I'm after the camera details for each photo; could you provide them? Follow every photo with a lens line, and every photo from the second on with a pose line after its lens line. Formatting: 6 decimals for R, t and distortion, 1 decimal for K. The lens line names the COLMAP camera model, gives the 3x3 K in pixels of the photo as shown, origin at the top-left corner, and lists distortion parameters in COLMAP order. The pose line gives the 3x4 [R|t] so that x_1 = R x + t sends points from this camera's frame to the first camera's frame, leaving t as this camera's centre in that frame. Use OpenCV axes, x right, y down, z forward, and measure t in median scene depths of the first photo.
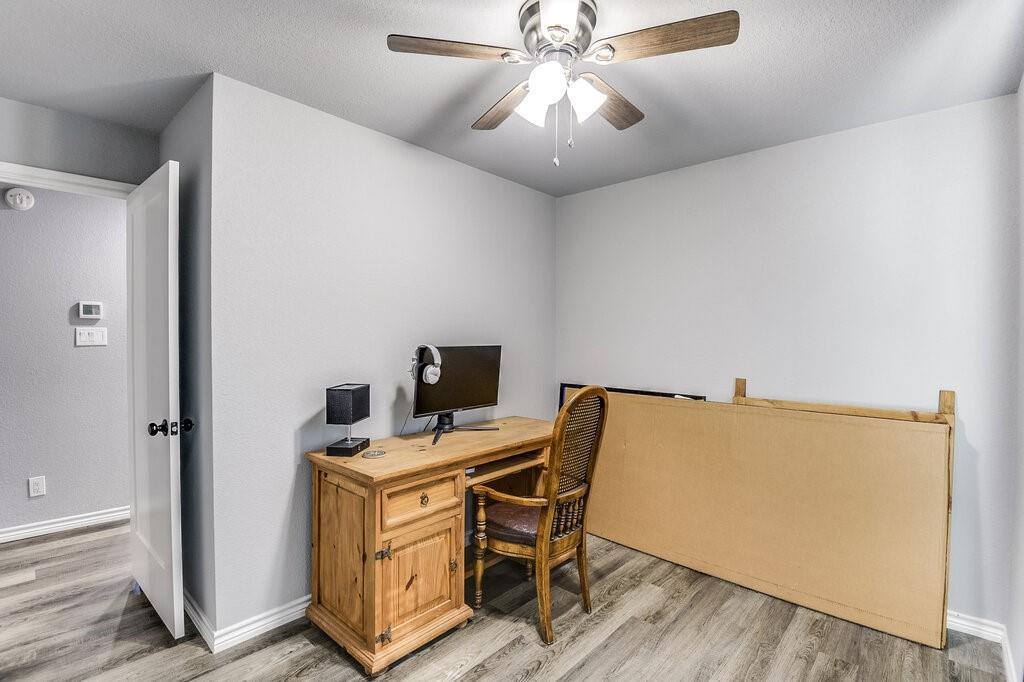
lens RADIAL K [[469.2, 0, 507.6], [0, 469.2, 343.6], [0, 0, 1]] dist [0.015248, -0.019579]
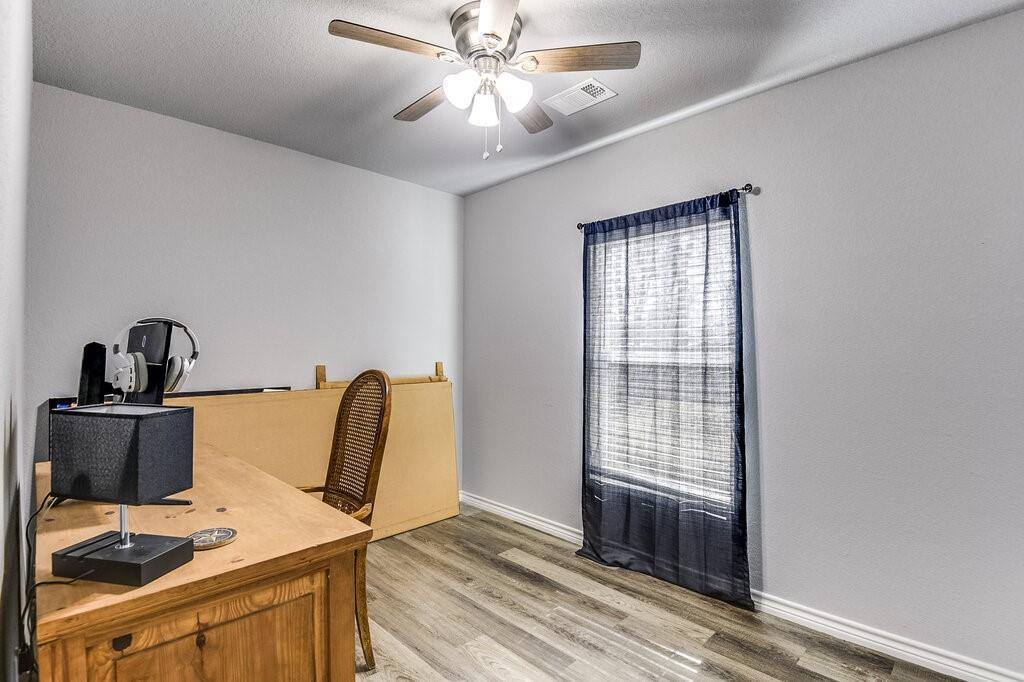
lens RADIAL K [[469.2, 0, 507.6], [0, 469.2, 343.6], [0, 0, 1]] dist [0.015248, -0.019579]
pose [[0.082641, 0.001652, 0.996578, -0.704249], [0.015437, 0.999877, -0.002938, 0.043737], [-0.996460, 0.015627, 0.082606, 0.627554]]
